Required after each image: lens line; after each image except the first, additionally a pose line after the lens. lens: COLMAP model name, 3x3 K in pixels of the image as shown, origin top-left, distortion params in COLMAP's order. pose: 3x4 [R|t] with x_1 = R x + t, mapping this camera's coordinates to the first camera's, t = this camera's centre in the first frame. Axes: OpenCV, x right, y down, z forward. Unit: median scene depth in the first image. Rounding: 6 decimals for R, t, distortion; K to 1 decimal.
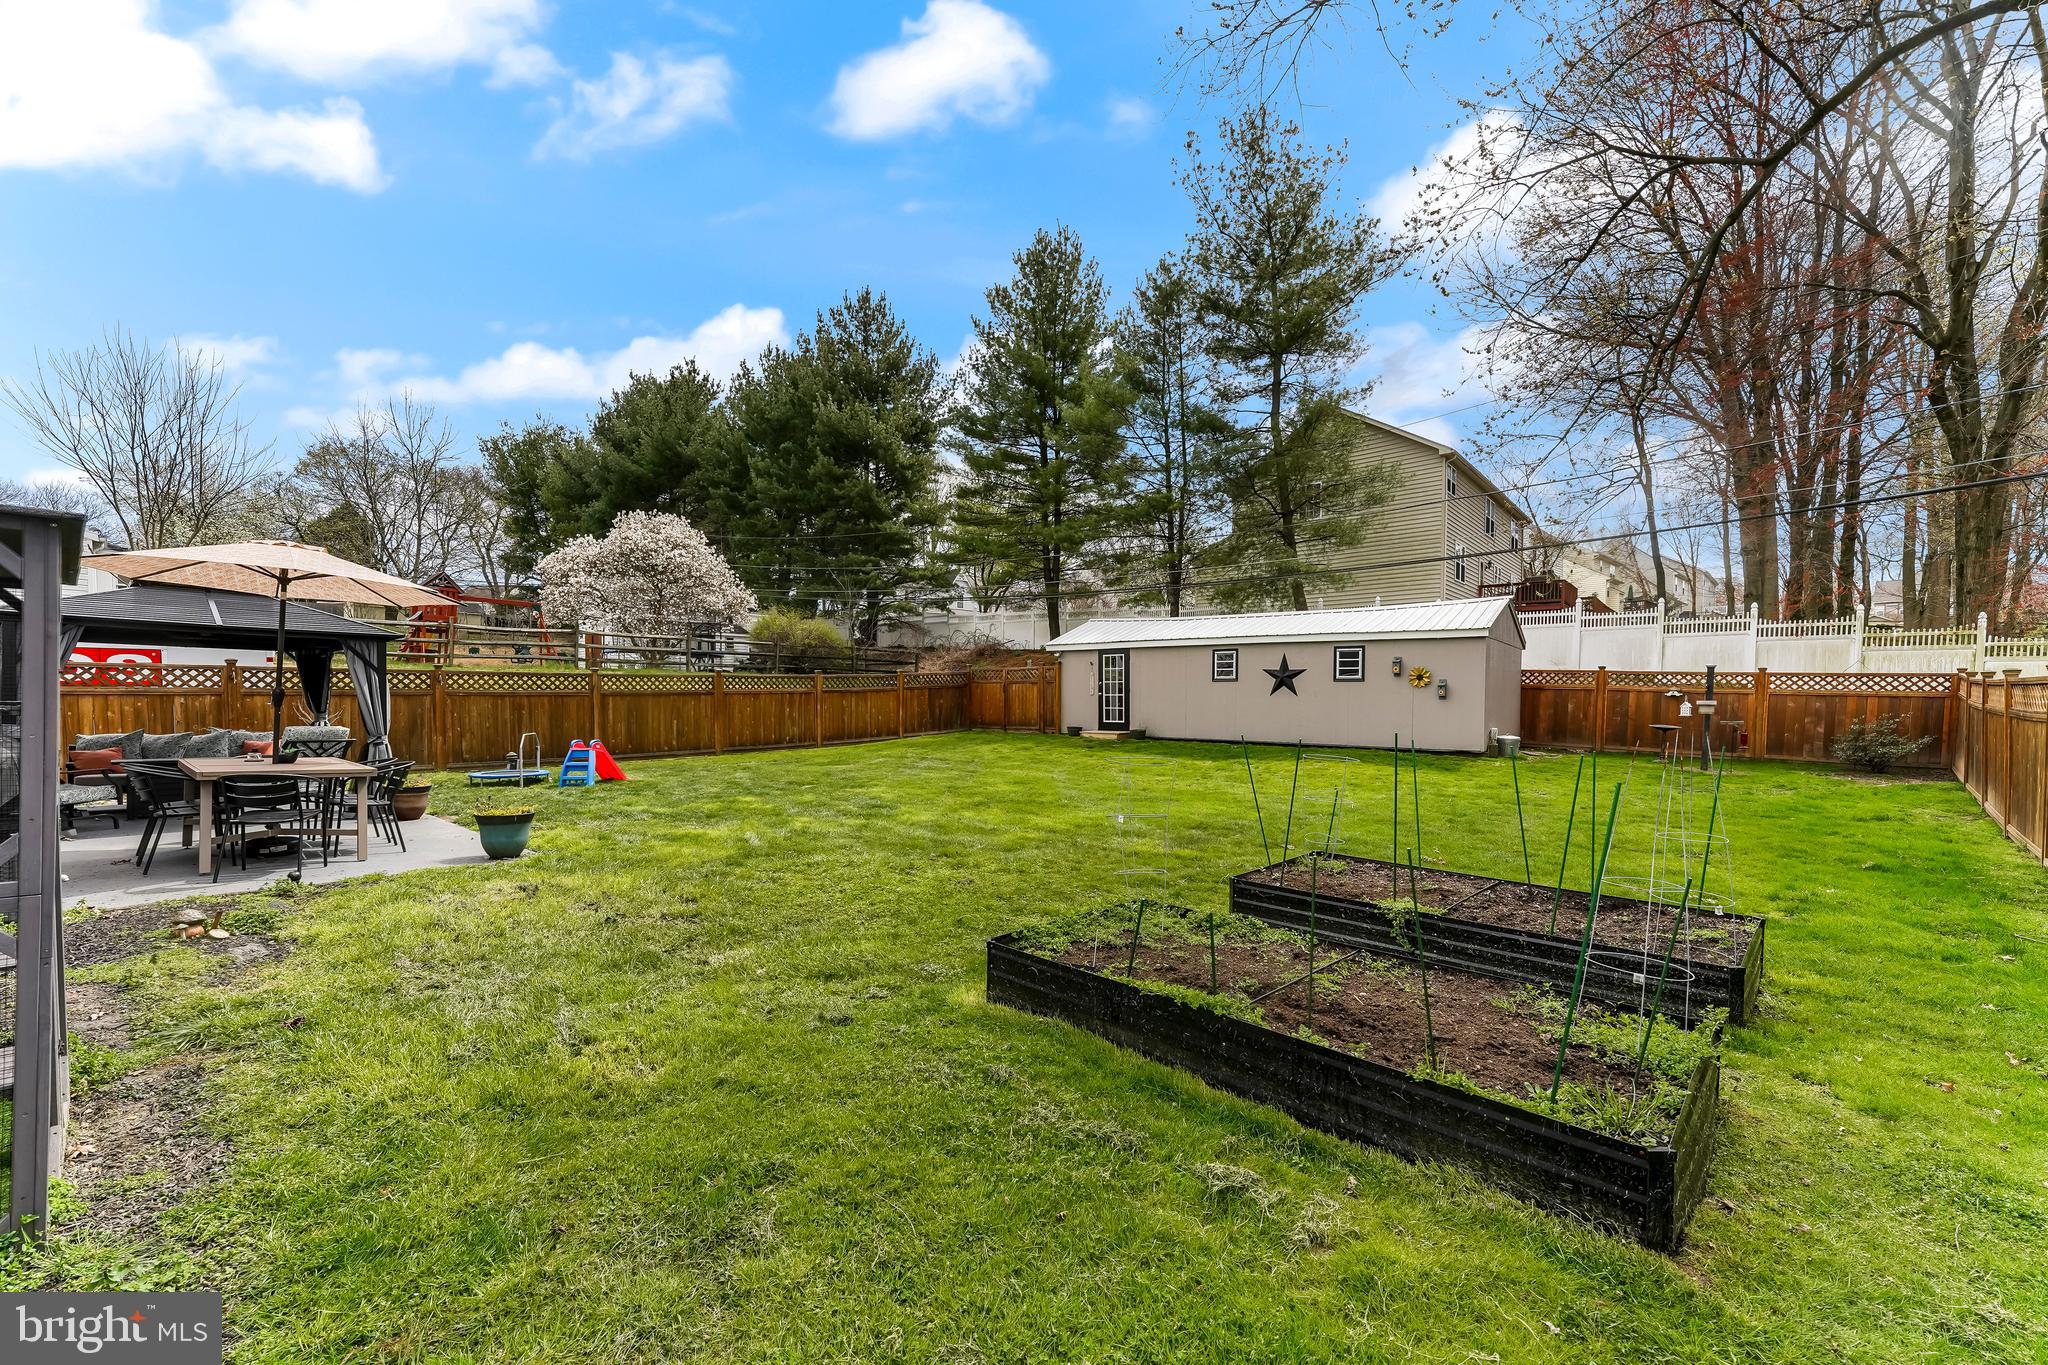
lens RADIAL K [[807.9, 0, 1015.9], [0, 807.9, 697.1], [0, 0, 1]] dist [-0.003948, -0.000373]
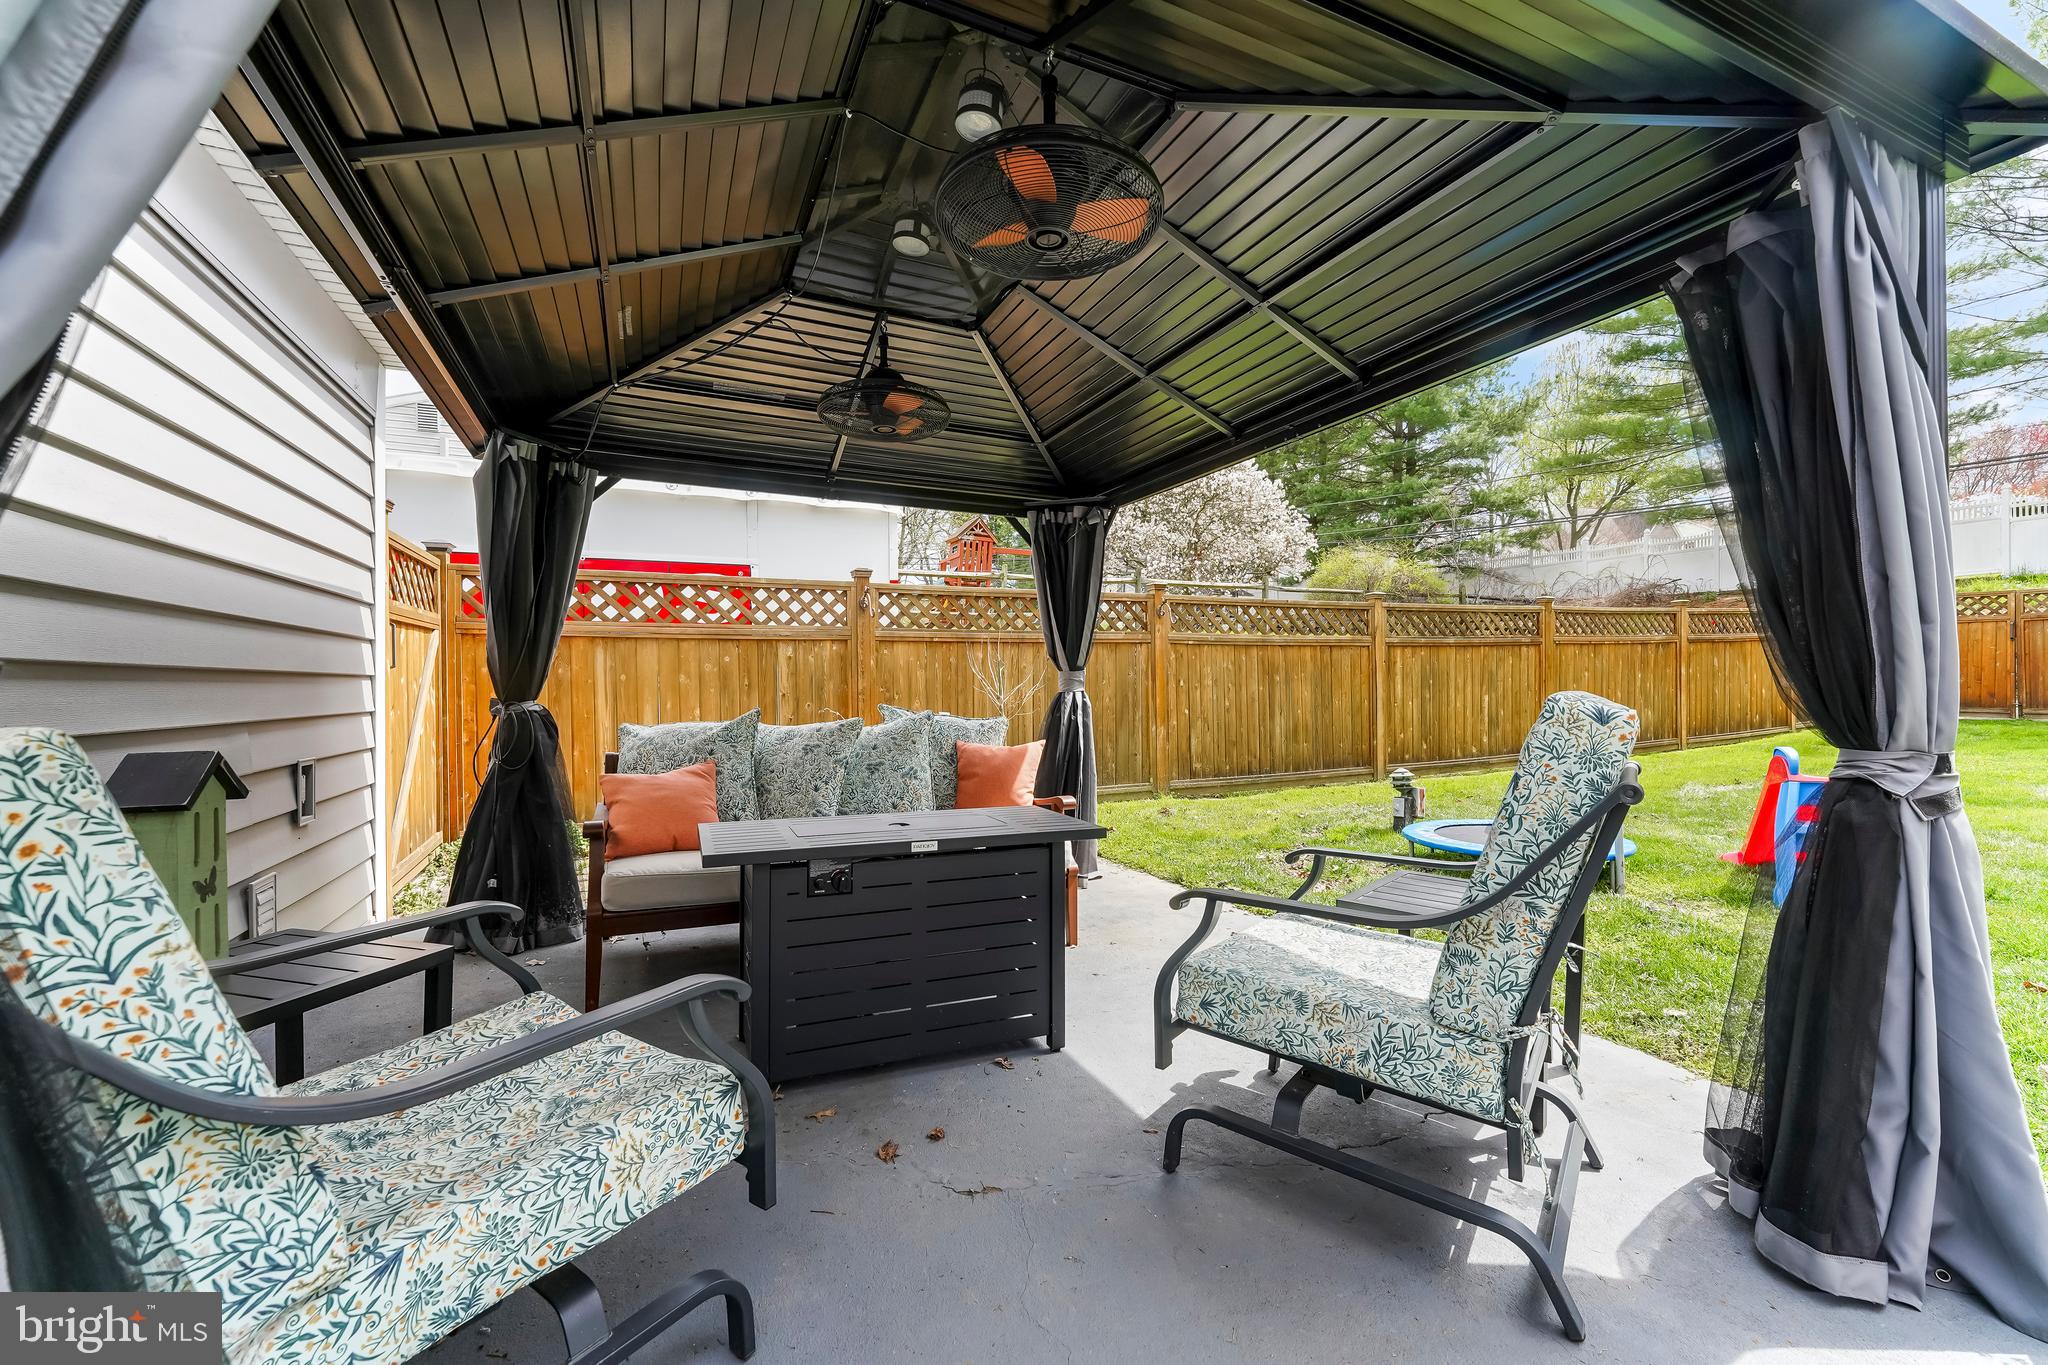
lens RADIAL K [[807.9, 0, 1023.8], [0, 807.9, 680.1], [0, 0, 1]] dist [-0.003948, -0.000373]
pose [[0.903698, -0.012760, -0.427980, -0.682329], [0.012658, 0.999915, -0.003084, 0.024238], [0.427983, -0.002631, 0.903783, 0.601488]]
